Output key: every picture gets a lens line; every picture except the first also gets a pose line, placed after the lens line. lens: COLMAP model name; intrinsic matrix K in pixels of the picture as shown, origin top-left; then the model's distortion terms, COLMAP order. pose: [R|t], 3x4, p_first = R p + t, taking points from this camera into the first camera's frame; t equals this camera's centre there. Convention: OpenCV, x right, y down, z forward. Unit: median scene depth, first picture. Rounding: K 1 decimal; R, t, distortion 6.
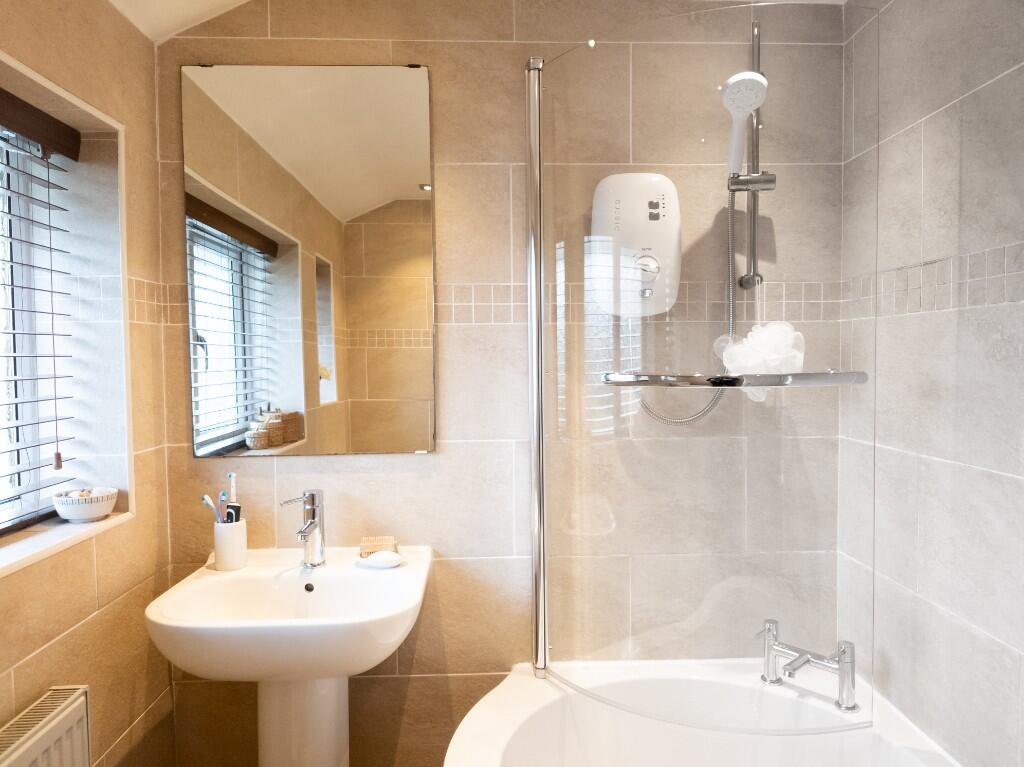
lens RADIAL K [[715.8, 0, 509.0], [0, 715.8, 380.9], [0, 0, 1]] dist [0.034482, -0.036341]
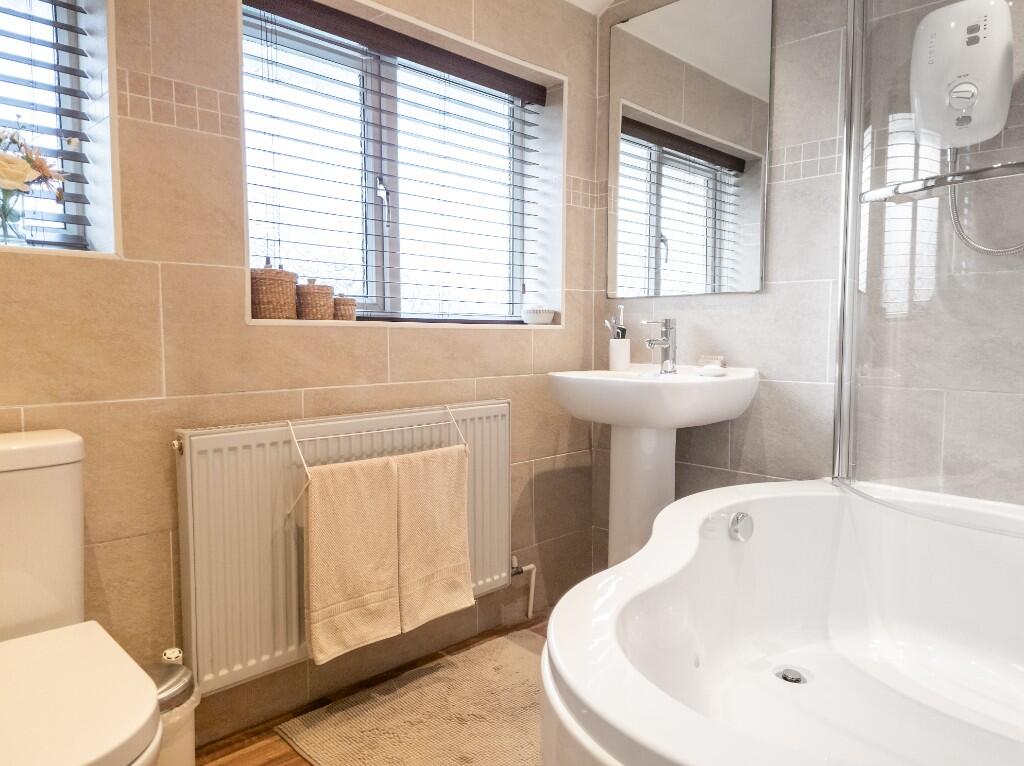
lens RADIAL K [[715.8, 0, 509.9], [0, 715.8, 383.2], [0, 0, 1]] dist [0.034482, -0.036341]
pose [[0.681977, 0.065944, -0.728395, 0.504626], [-0.036169, 0.997749, 0.056465, 0.203291], [0.730479, -0.012162, 0.682827, -0.148485]]
